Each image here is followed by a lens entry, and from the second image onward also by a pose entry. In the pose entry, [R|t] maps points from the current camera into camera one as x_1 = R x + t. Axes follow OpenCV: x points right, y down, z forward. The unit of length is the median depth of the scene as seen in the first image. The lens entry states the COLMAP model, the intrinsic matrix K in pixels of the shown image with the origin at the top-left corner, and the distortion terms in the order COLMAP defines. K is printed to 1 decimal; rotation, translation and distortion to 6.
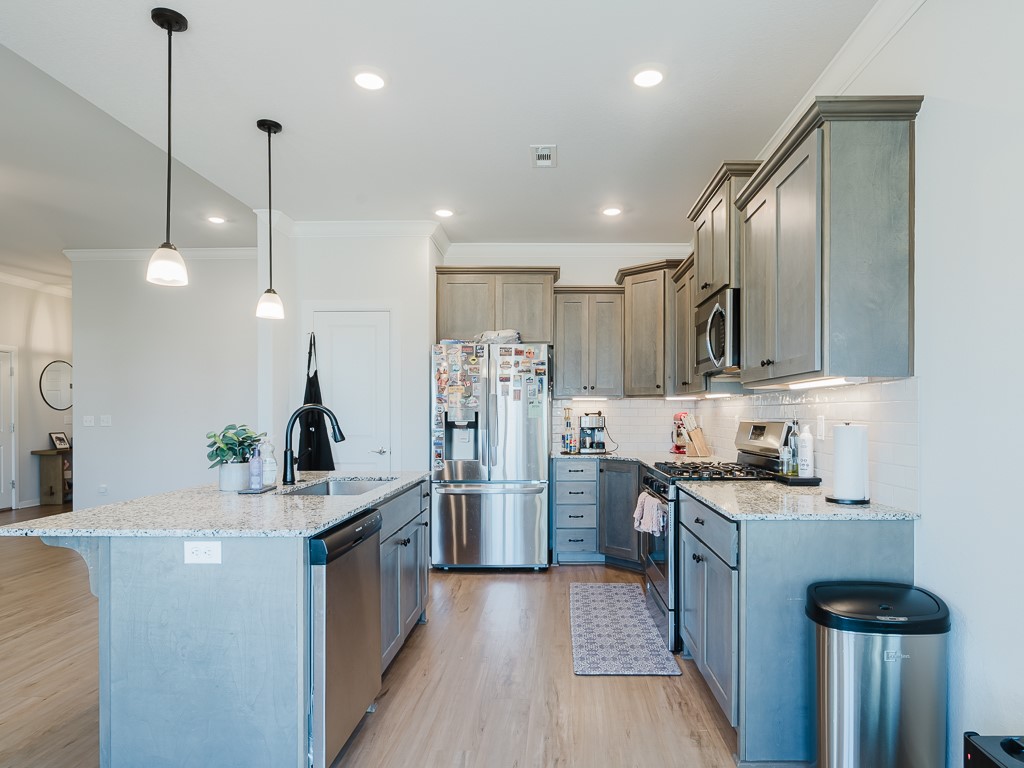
lens RADIAL K [[619.1, 0, 556.7], [0, 619.1, 413.6], [0, 0, 1]] dist [-0.006677, -0.001596]
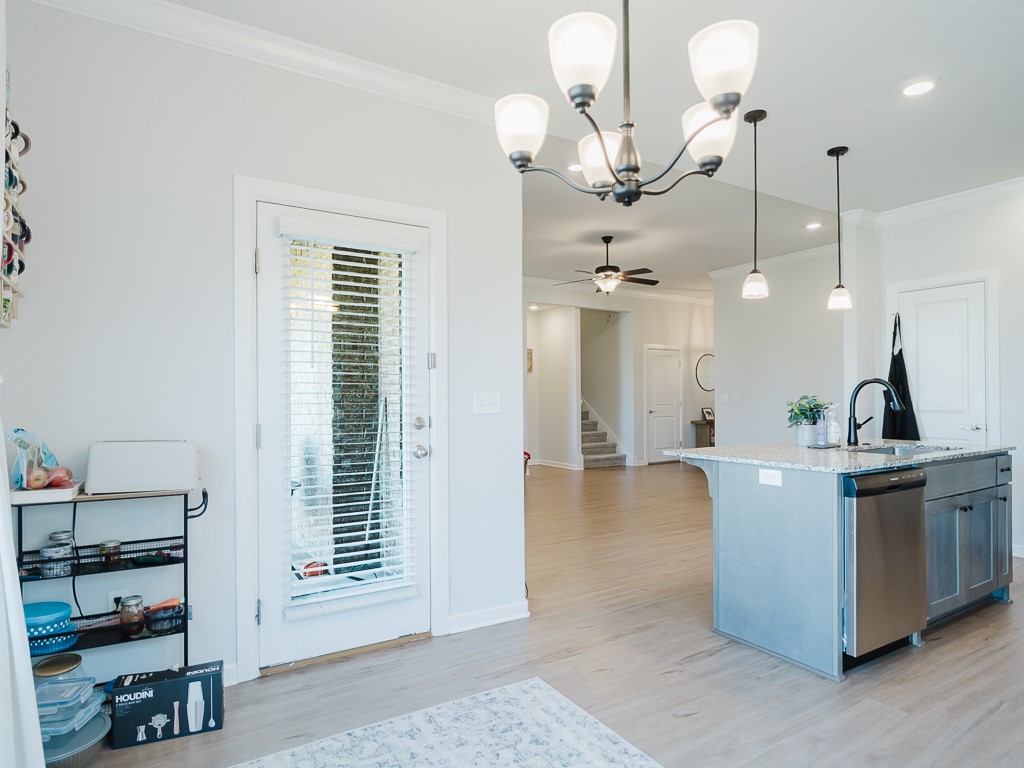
lens RADIAL K [[619.1, 0, 510.8], [0, 619.1, 392.8], [0, 0, 1]] dist [-0.006677, -0.001596]
pose [[0.542098, -0.008504, -0.840272, 0.233457], [0.002946, 0.999962, -0.008220, 0.021286], [0.840310, 0.001980, 0.542102, -0.228625]]
